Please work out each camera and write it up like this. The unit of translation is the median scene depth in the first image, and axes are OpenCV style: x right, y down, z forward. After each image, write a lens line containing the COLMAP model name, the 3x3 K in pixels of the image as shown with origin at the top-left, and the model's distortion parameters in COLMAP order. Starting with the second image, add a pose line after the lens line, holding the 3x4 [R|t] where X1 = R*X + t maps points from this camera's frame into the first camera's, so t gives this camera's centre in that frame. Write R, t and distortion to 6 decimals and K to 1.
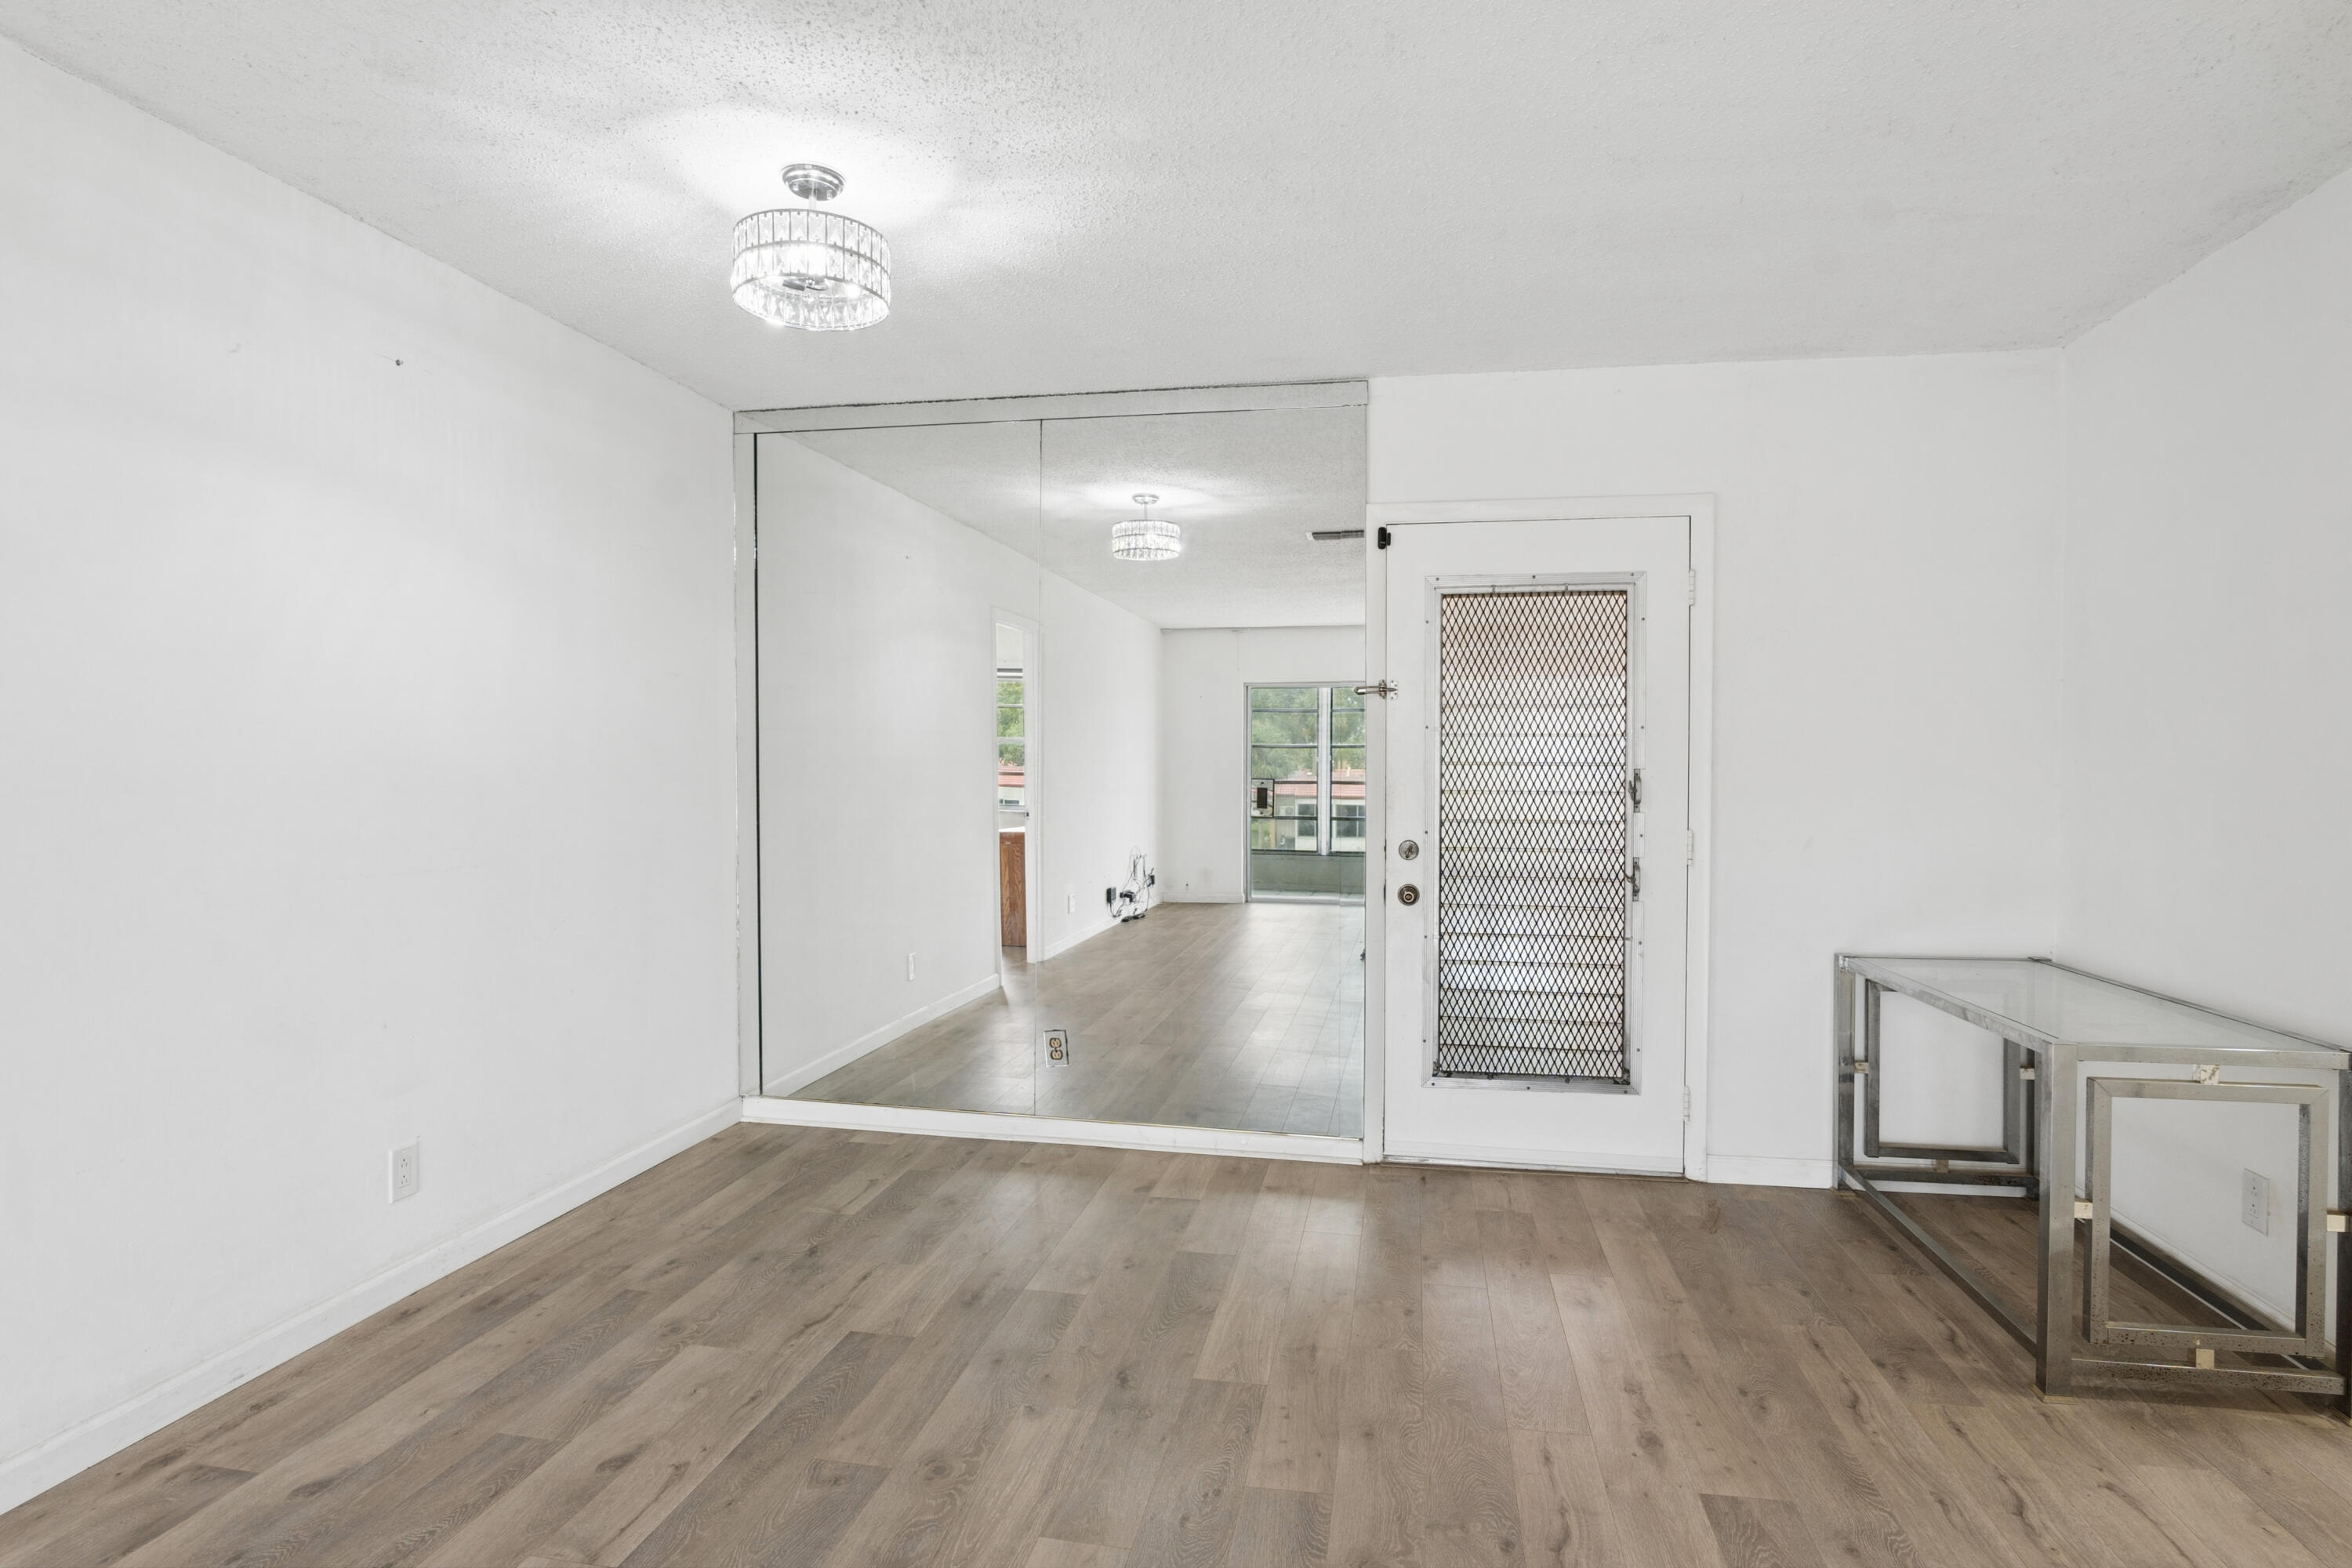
lens RADIAL K [[1248.6, 0, 1188.2], [0, 1248.6, 770.1], [0, 0, 1]] dist [-0.028445, 0.004476]
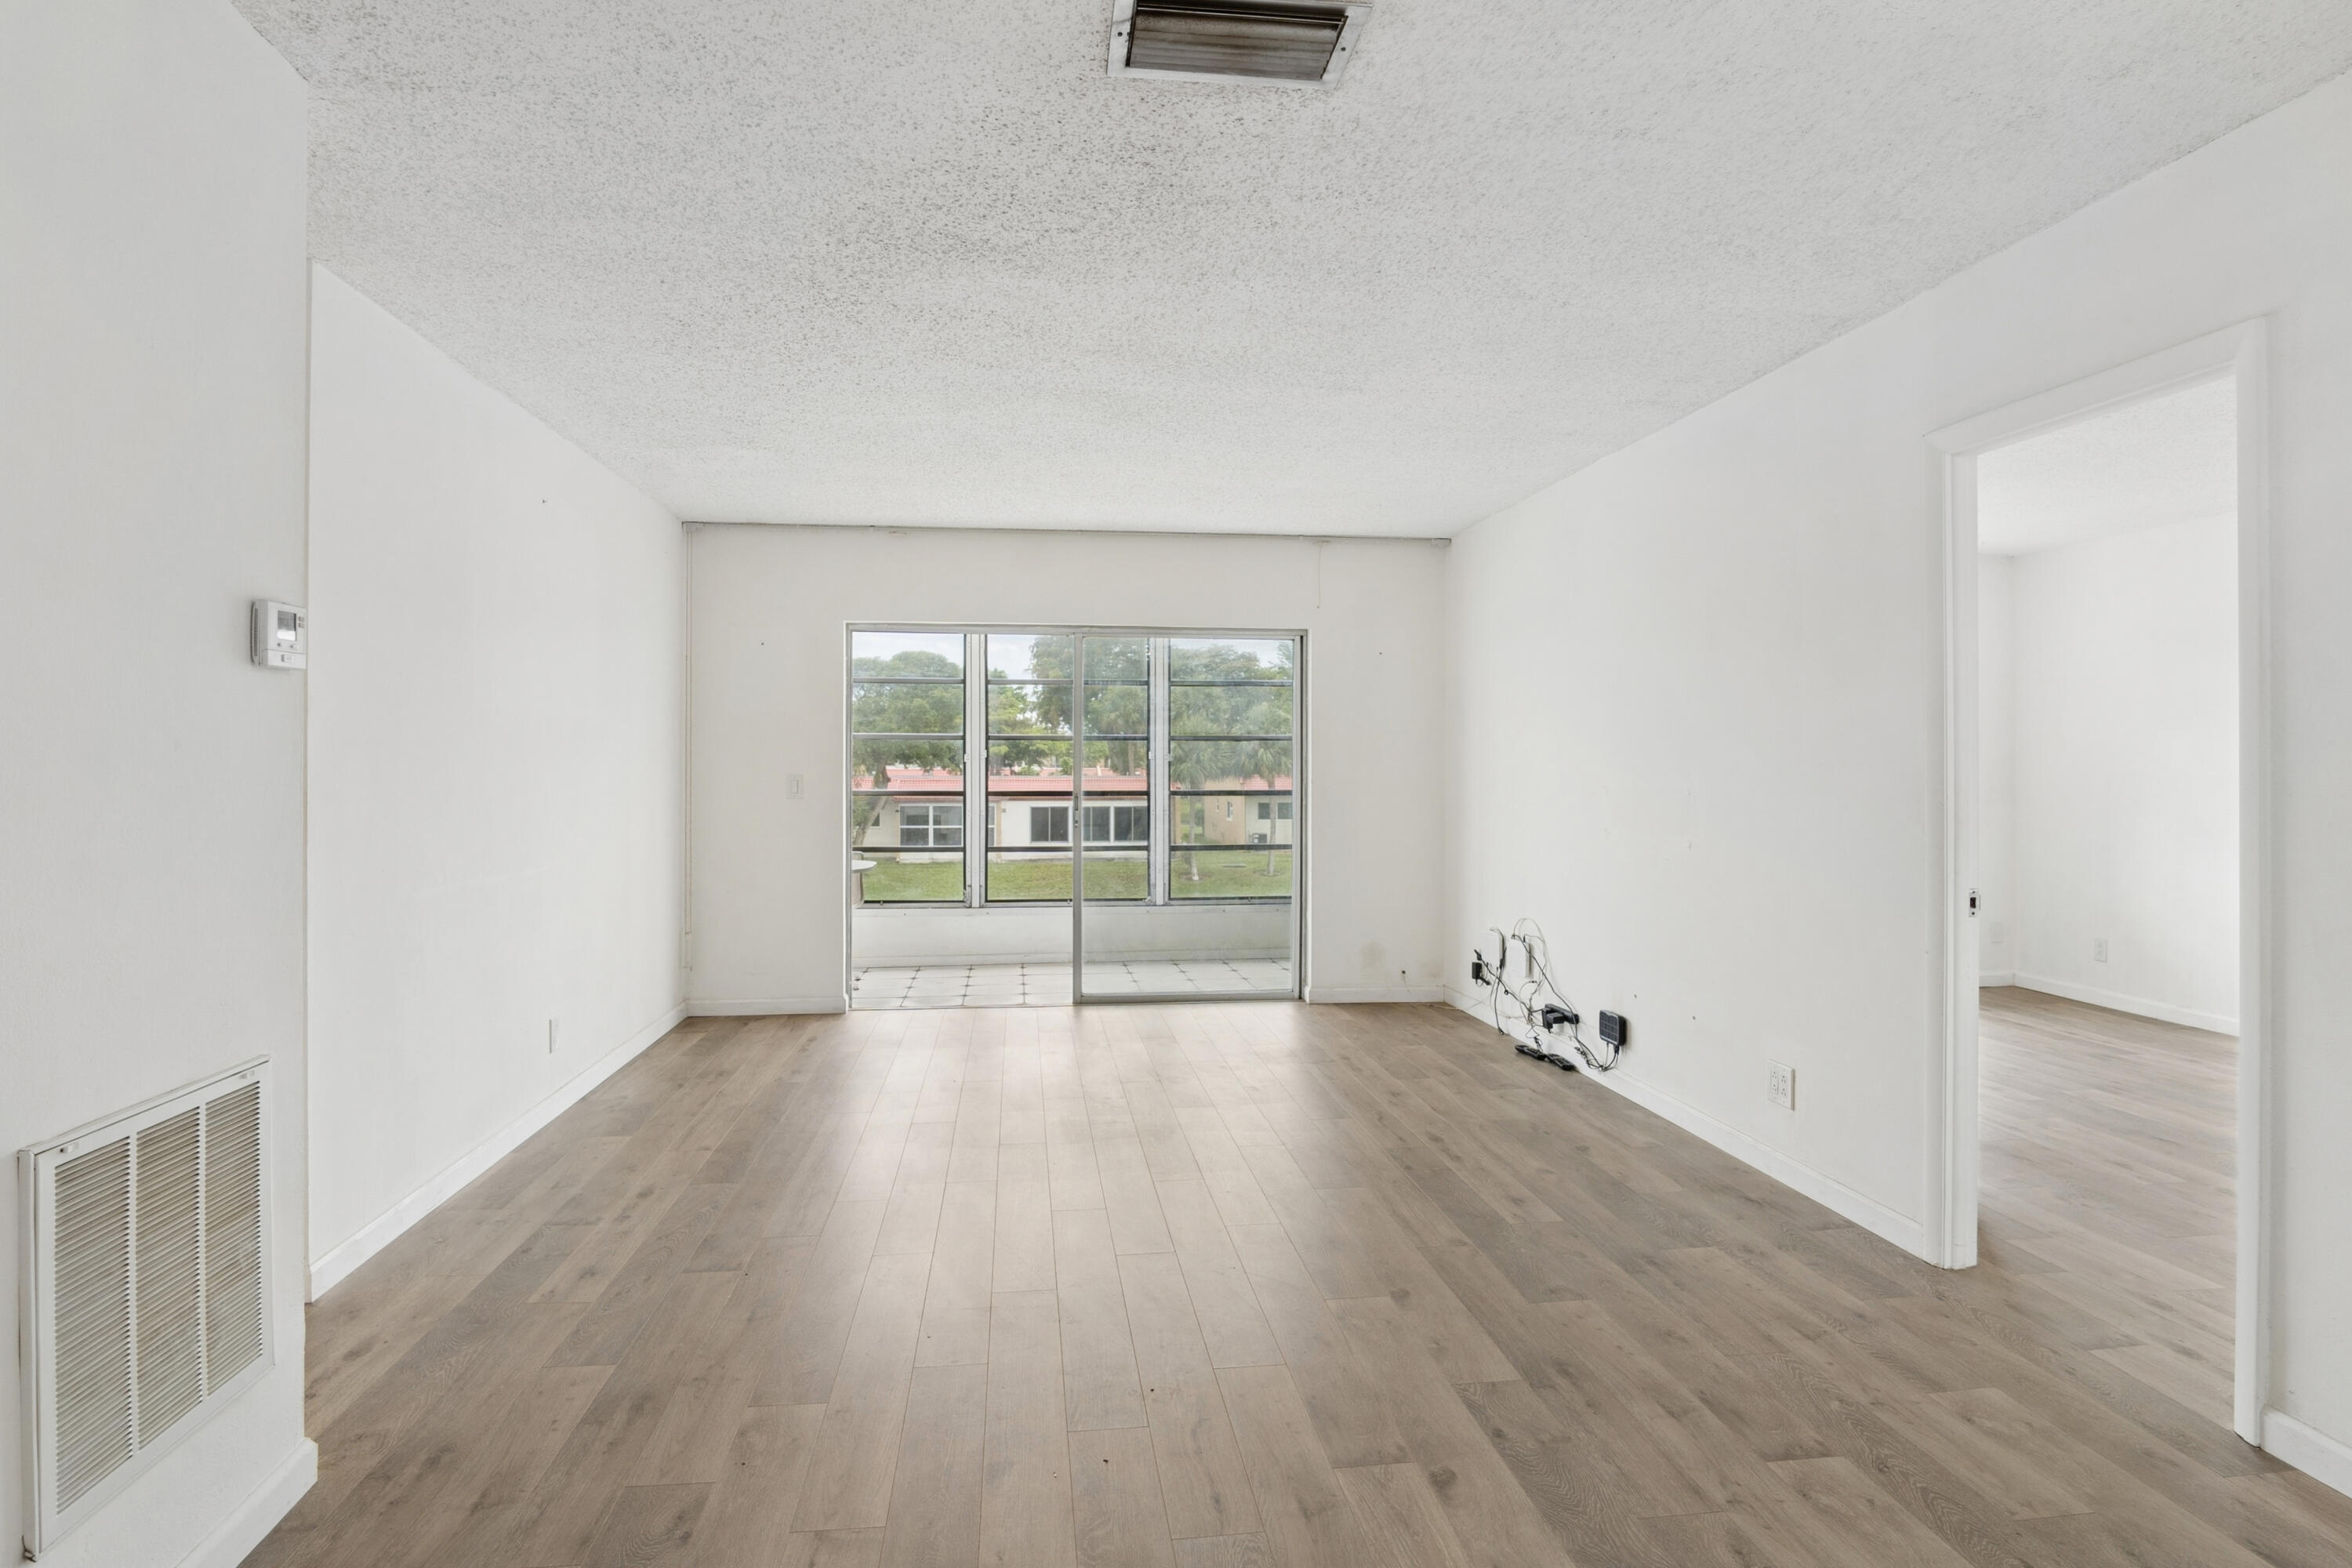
lens RADIAL K [[1264.9, 0, 1170.9], [0, 1264.9, 763.0], [0, 0, 1]] dist [-0.006460, -0.000715]
pose [[-0.957002, -0.002967, -0.290066, 0.144045], [-0.006202, 0.999928, 0.010233, -0.006935], [0.290015, 0.011592, -0.956952, 0.842957]]
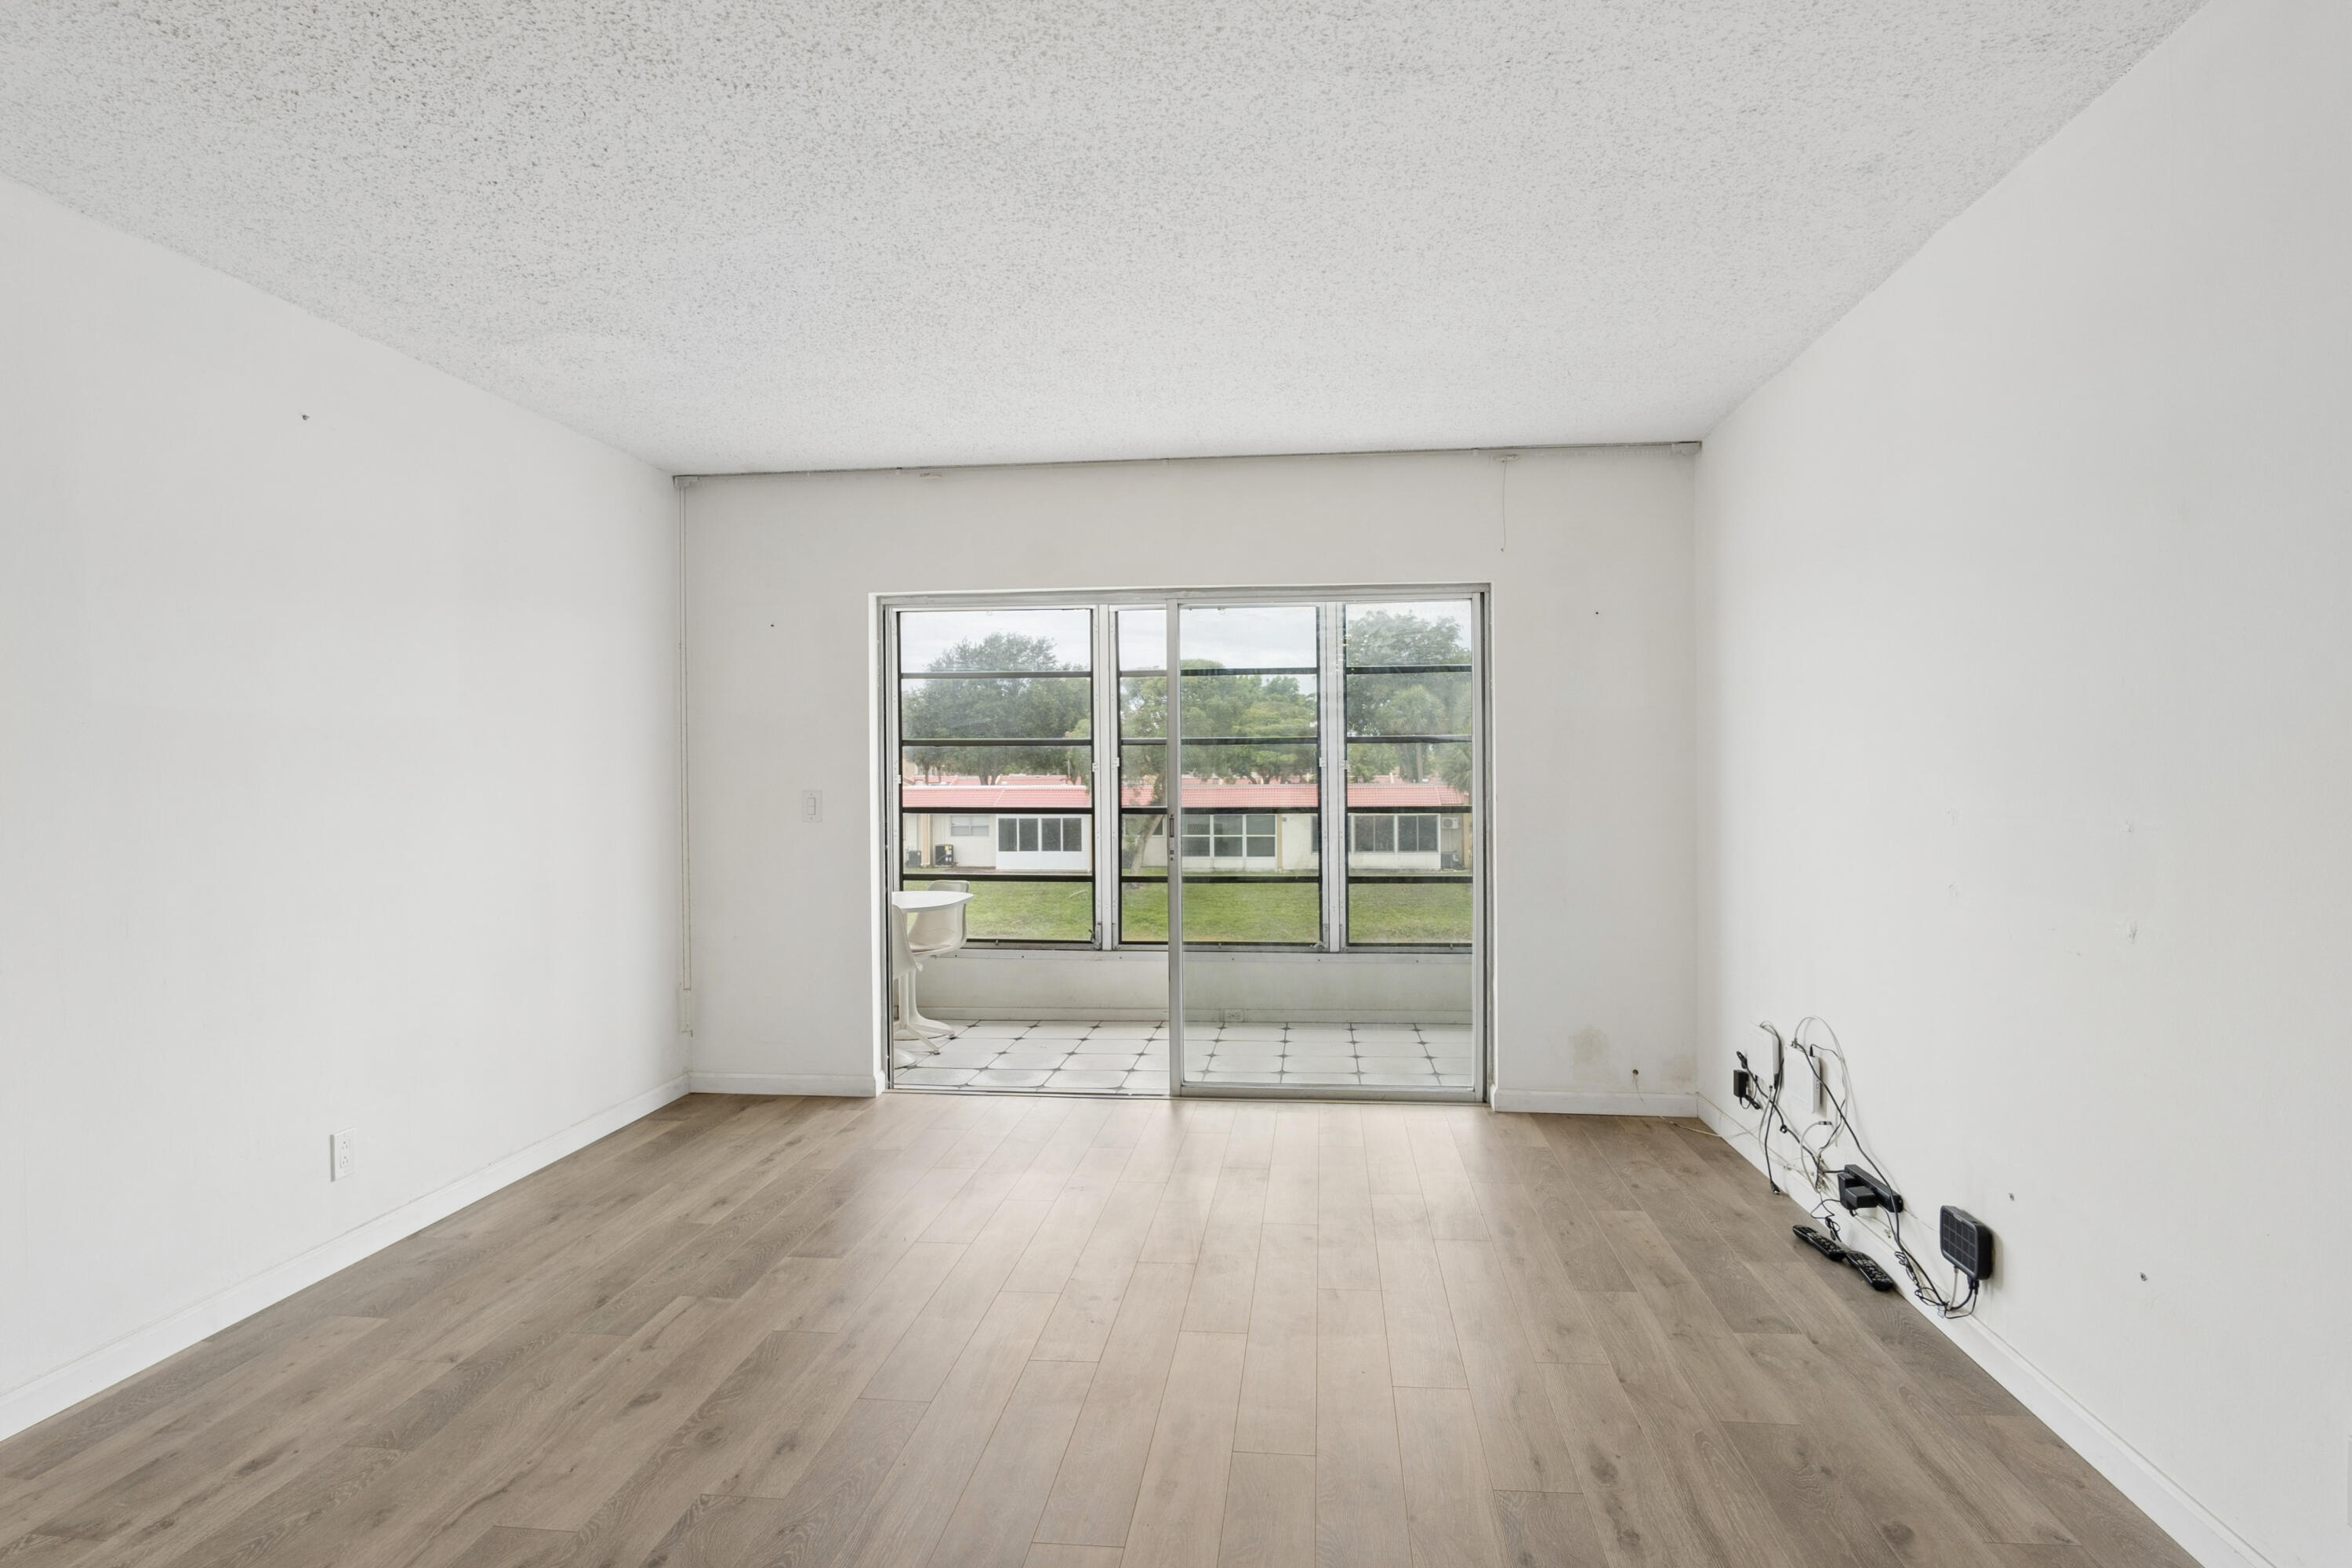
lens RADIAL K [[1248.6, 0, 1188.2], [0, 1248.6, 770.1], [0, 0, 1]] dist [-0.028445, 0.004476]
pose [[-0.997542, 0.002968, -0.070013, -0.159733], [0.002241, 0.999943, 0.010465, -0.005766], [0.070040, 0.010282, -0.997491, 0.425343]]
